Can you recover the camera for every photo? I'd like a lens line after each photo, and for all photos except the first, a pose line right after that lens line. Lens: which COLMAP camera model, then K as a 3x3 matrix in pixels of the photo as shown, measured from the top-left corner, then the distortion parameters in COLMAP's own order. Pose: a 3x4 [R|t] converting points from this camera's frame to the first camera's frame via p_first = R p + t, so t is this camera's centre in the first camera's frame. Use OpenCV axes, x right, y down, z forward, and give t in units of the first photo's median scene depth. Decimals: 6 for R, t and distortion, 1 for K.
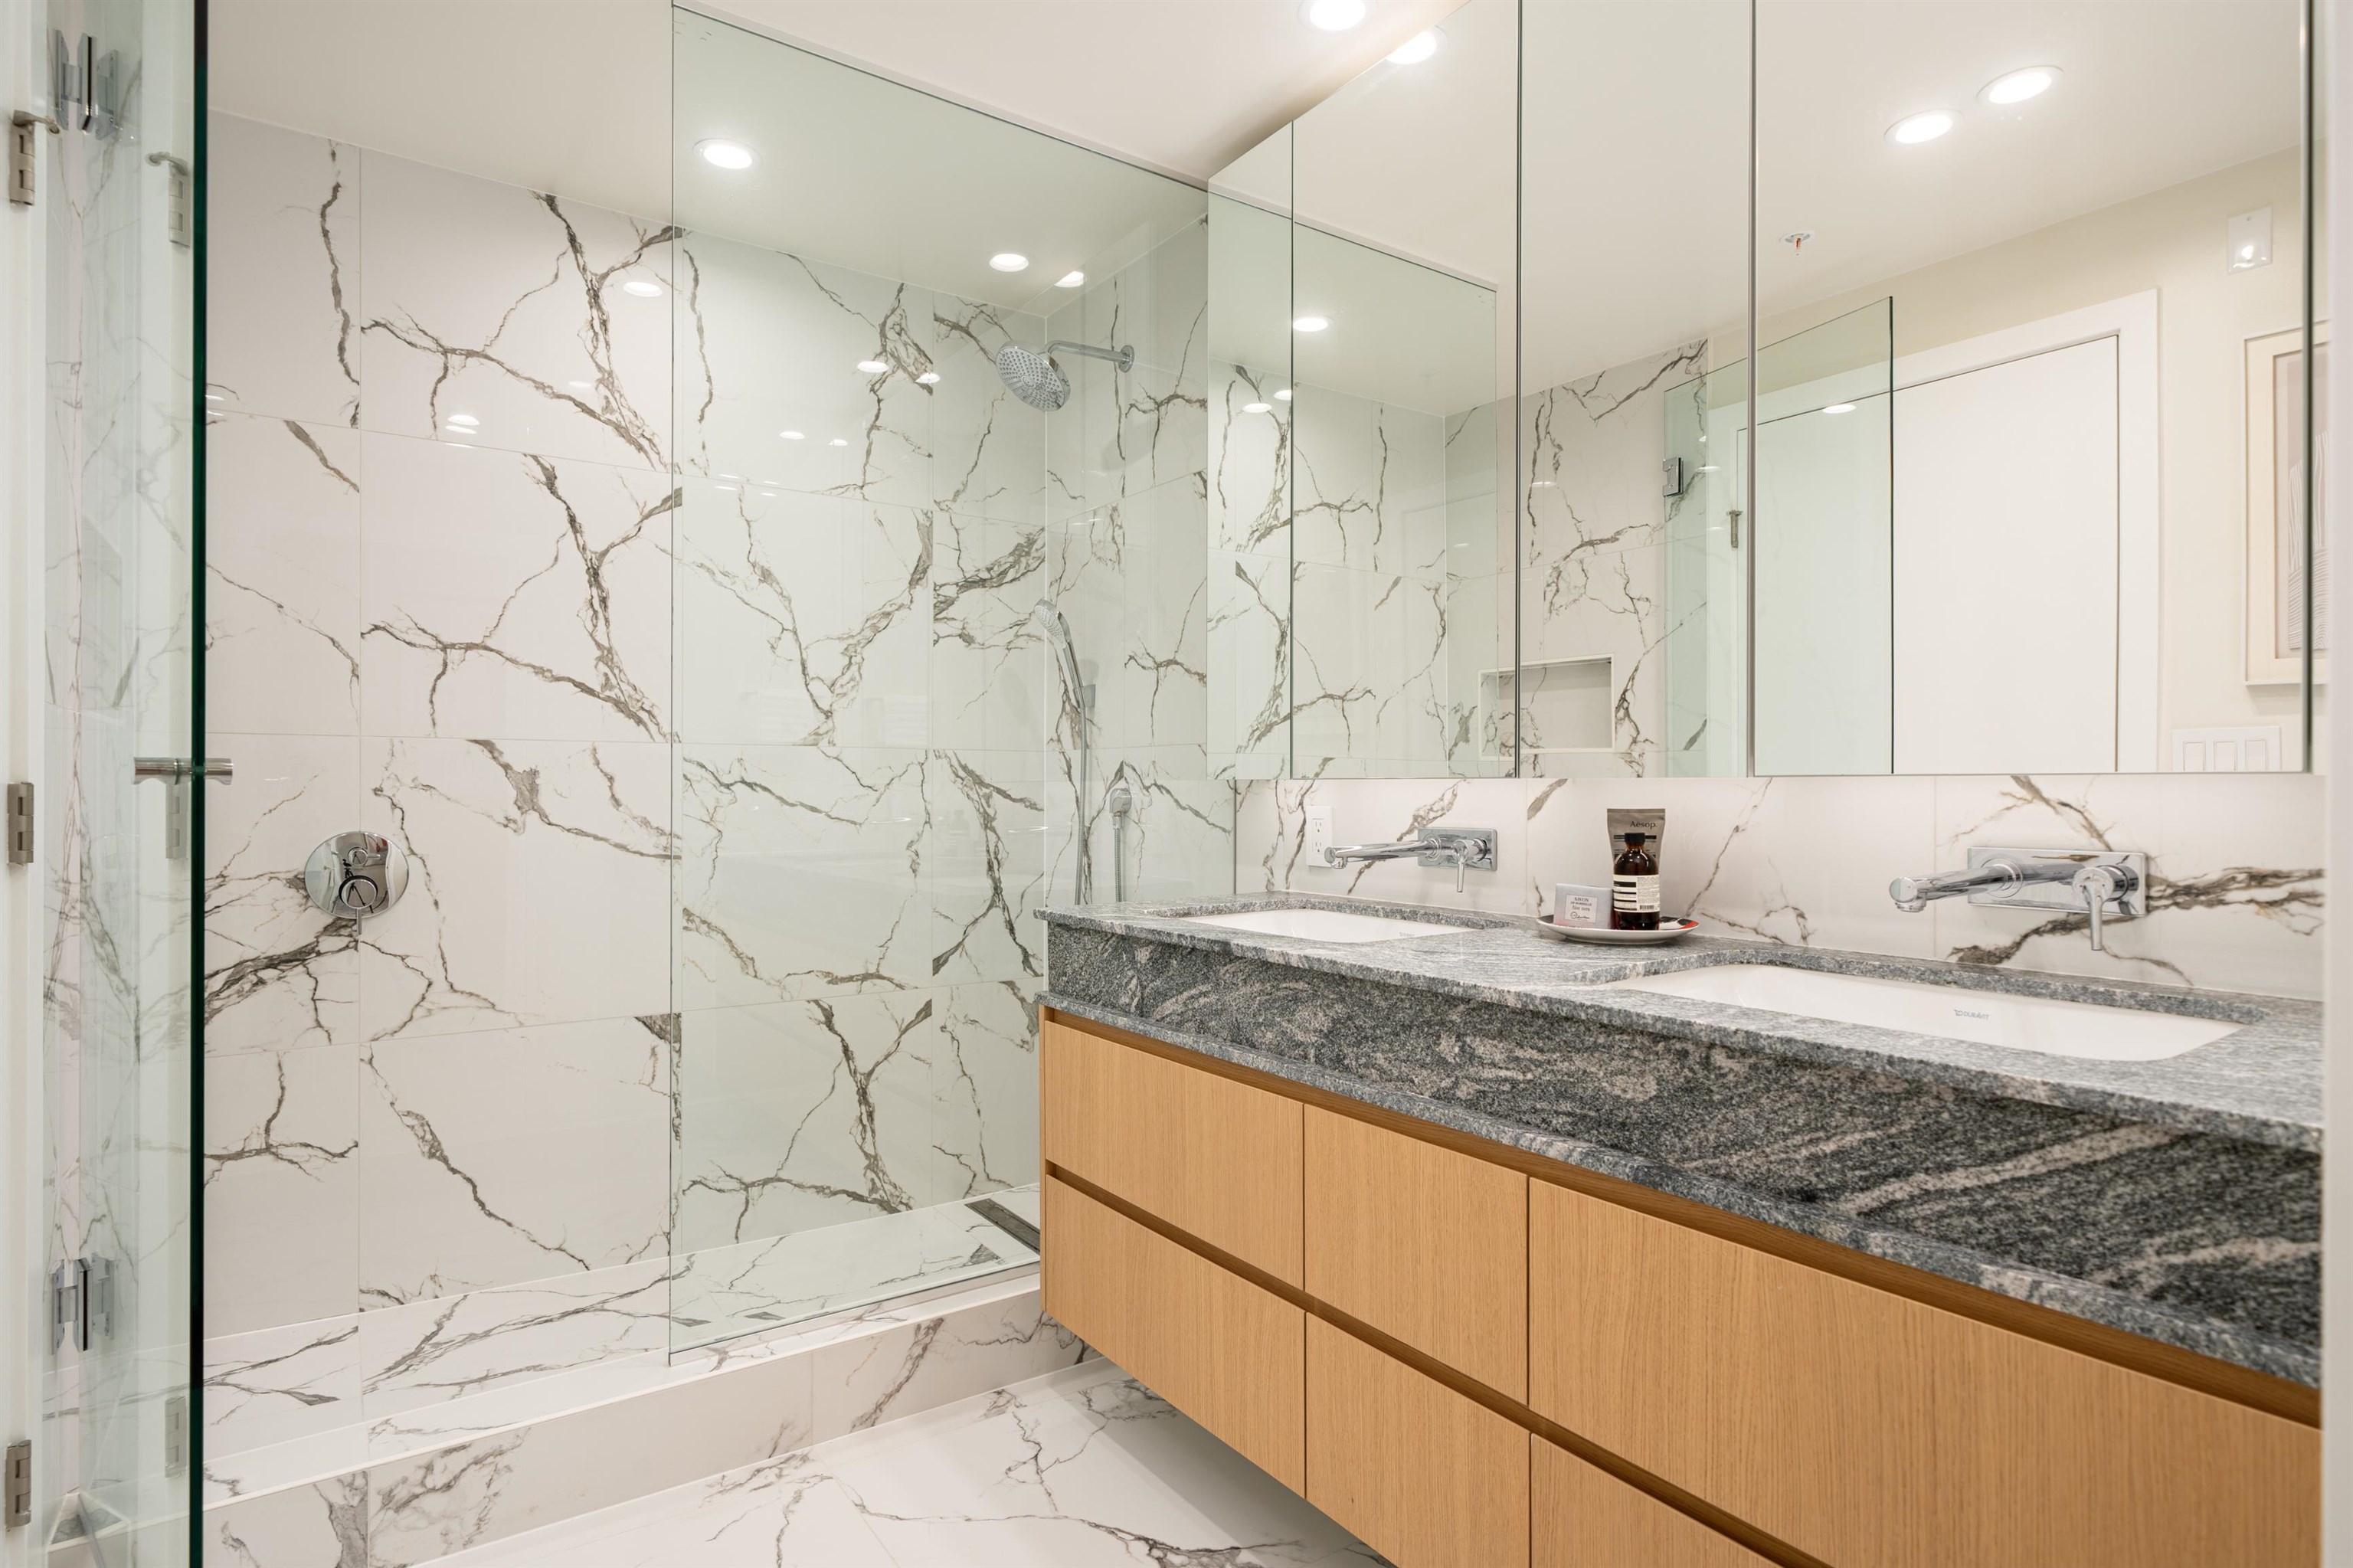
lens RADIAL K [[1240.2, 0, 1178.1], [0, 1240.2, 791.4], [0, 0, 1]] dist [0.010322, -0.001427]
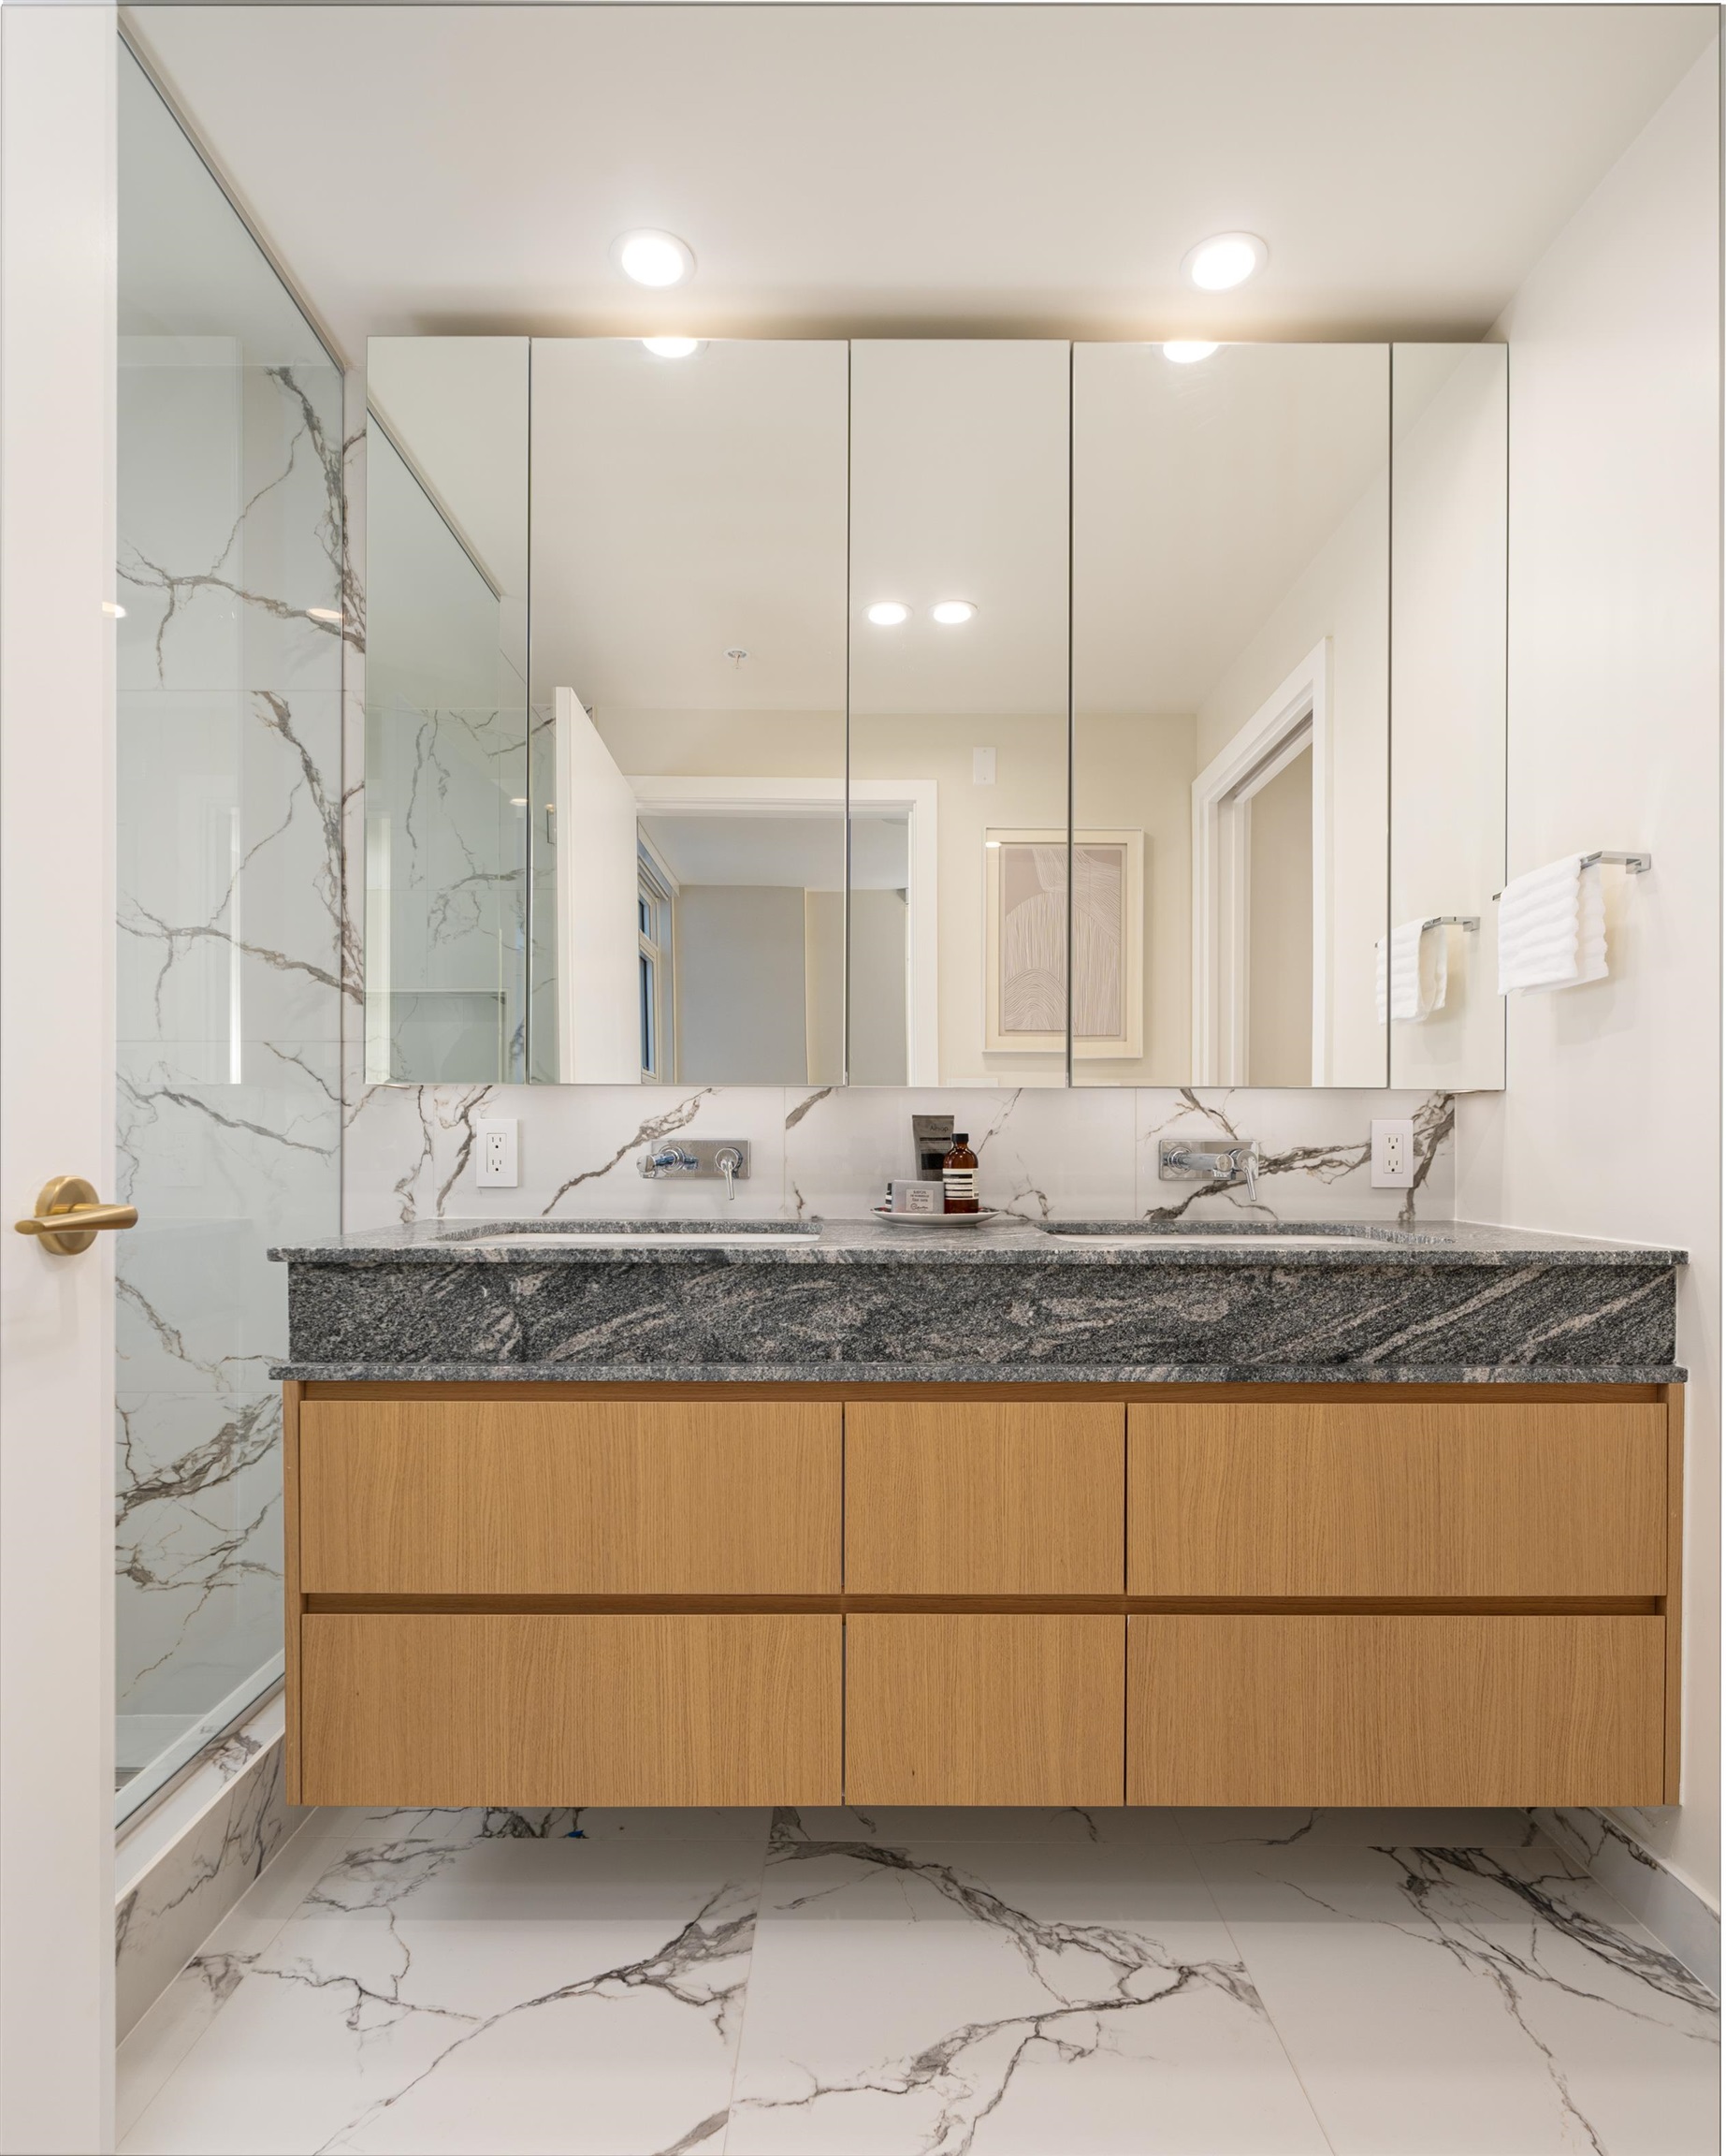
lens RADIAL K [[1187.8, 0, 885.2], [0, 1187.8, 1152.2], [0, 0, 1]] dist [0.002037, 0.003147]
pose [[0.563403, 0.000595, 0.826182, -0.726594], [0.000311, 1.000000, -0.000932, 0.061839], [-0.826182, 0.000782, 0.563402, 0.494851]]
